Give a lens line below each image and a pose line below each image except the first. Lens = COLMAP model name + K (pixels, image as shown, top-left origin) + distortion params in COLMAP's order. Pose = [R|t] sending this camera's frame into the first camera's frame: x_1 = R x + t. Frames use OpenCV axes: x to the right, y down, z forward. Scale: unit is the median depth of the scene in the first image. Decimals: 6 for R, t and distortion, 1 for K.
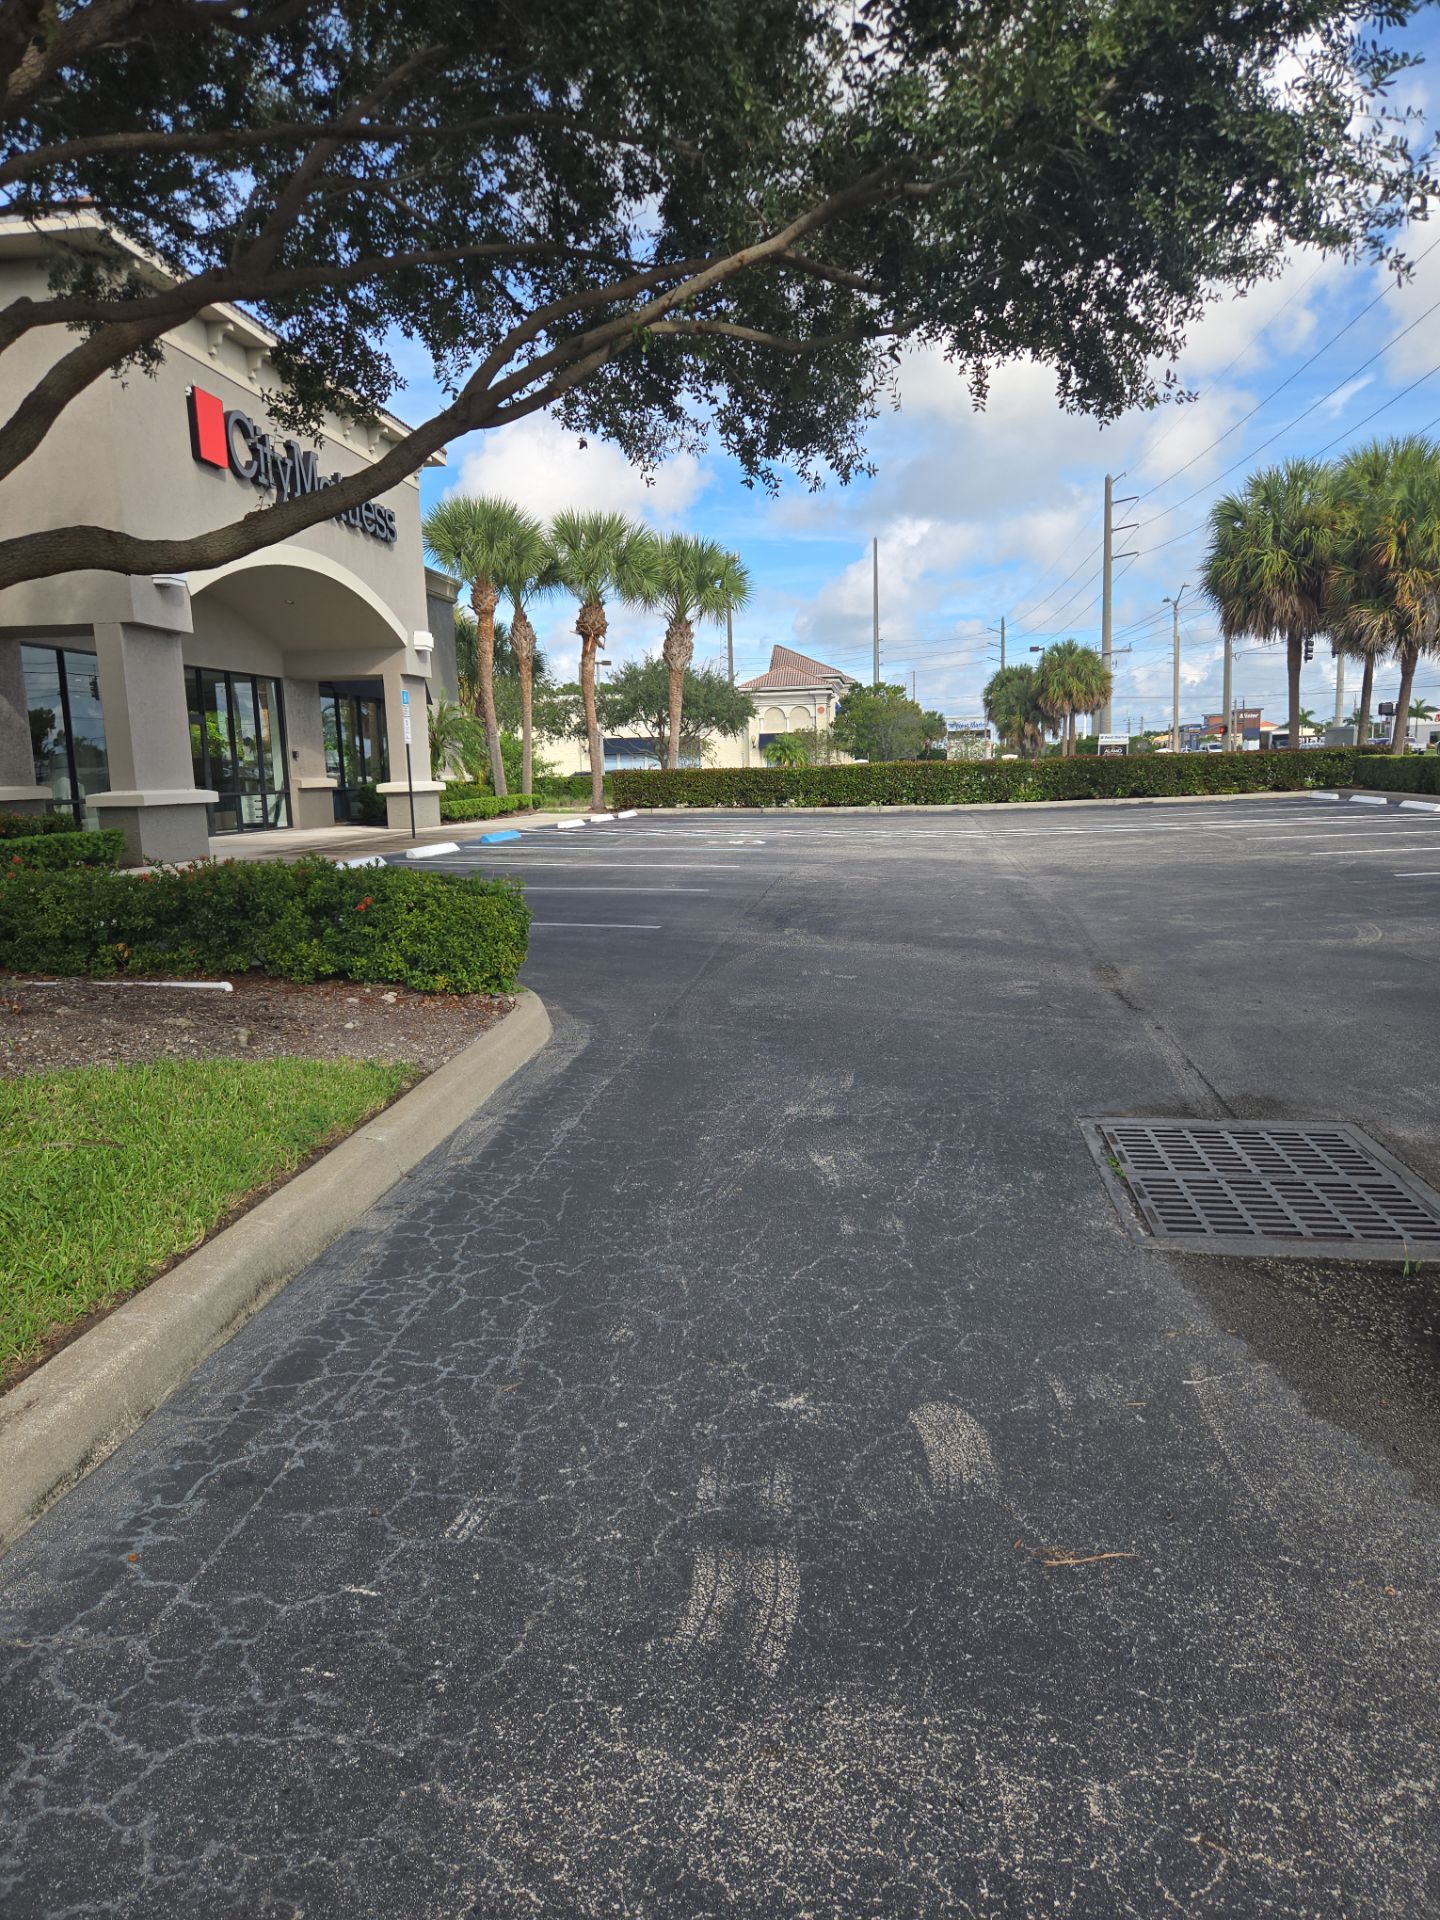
lens RADIAL K [[1273.4, 0, 709.1], [0, 1273.4, 958.5], [0, 0, 1]] dist [0.060672, -0.030935]
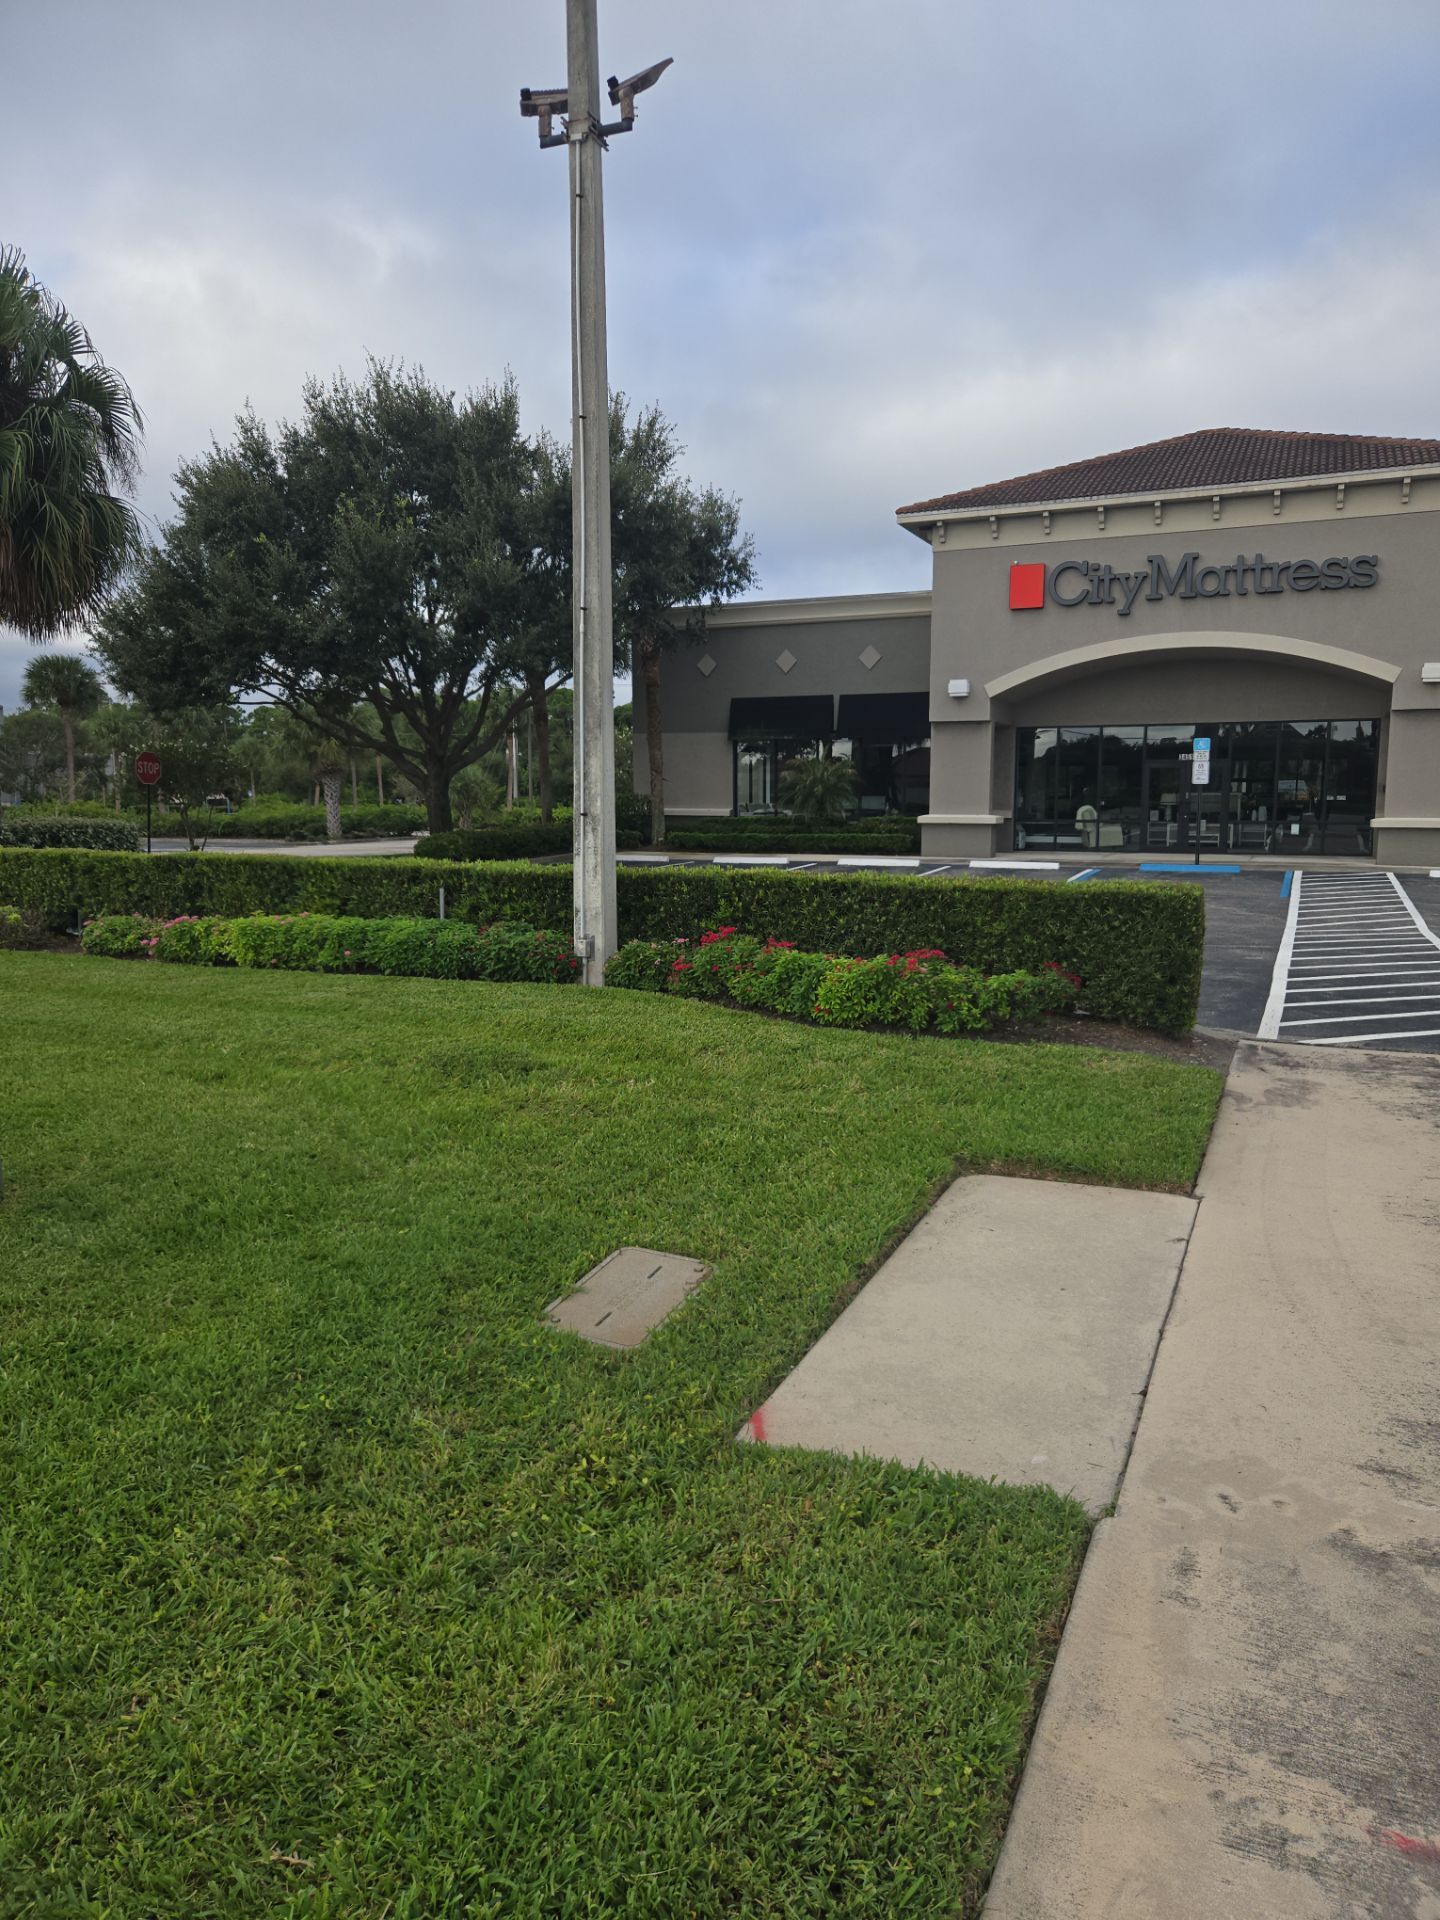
lens RADIAL K [[1273.4, 0, 731.5], [0, 1273.4, 940.9], [0, 0, 1]] dist [0.060672, -0.030935]
pose [[-0.278170, 0.133678, -0.951184, 0.713802], [-0.138394, 0.974358, 0.177408, -0.125177], [0.950510, 0.180988, -0.252537, 0.647383]]
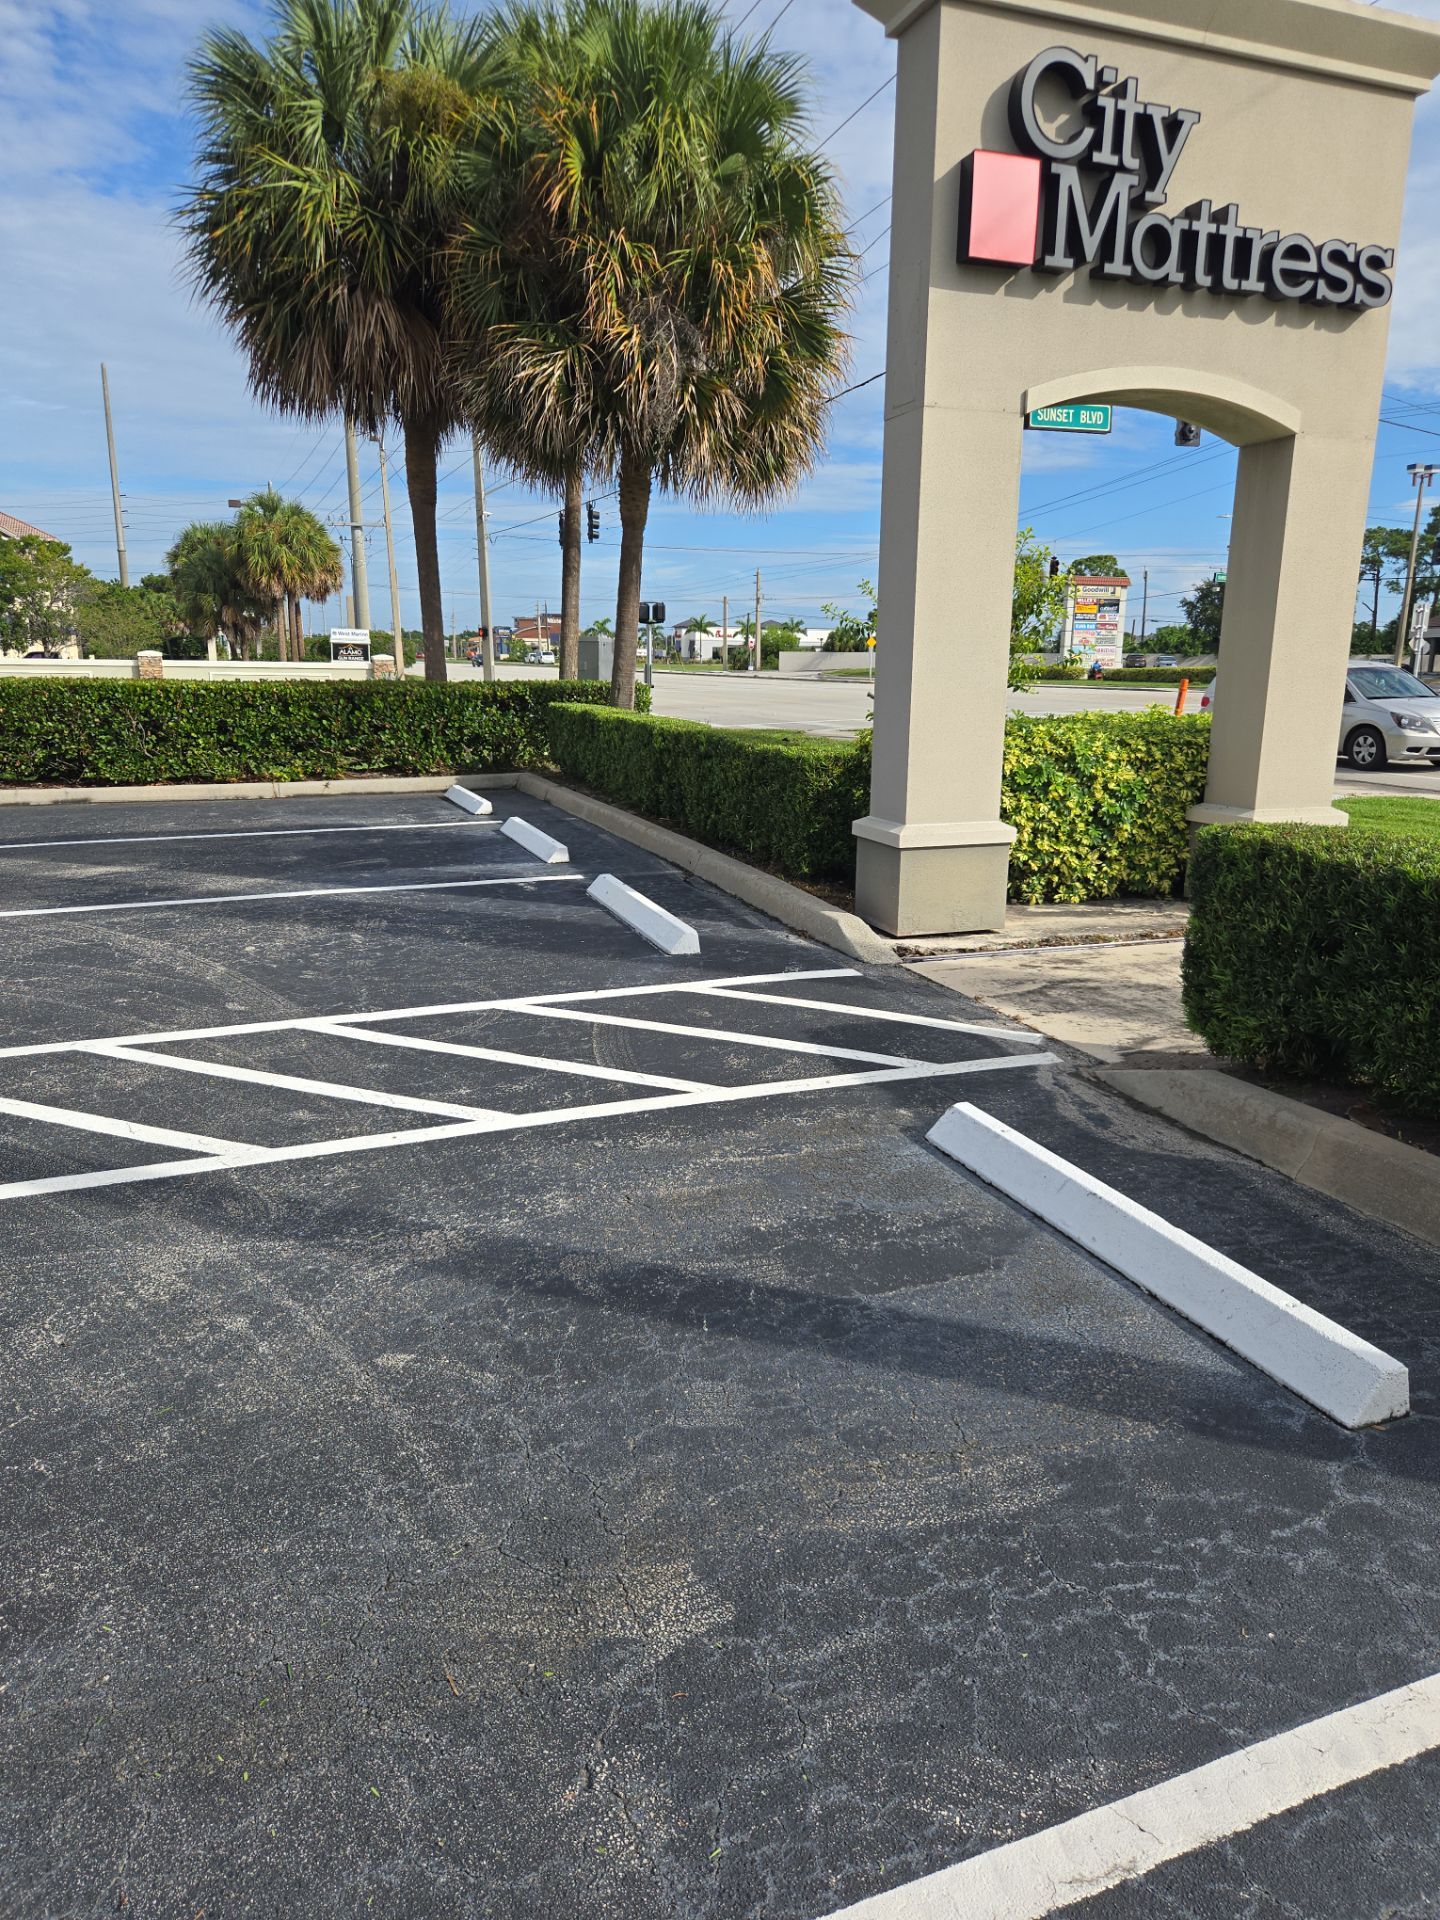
lens RADIAL K [[1273.4, 0, 702.6], [0, 1273.4, 958.3], [0, 0, 1]] dist [0.060672, -0.030935]
pose [[0.881399, -0.068737, 0.467345, 0.333976], [0.031719, 0.995735, 0.086632, -0.104645], [-0.471306, -0.061534, 0.879820, 0.574128]]
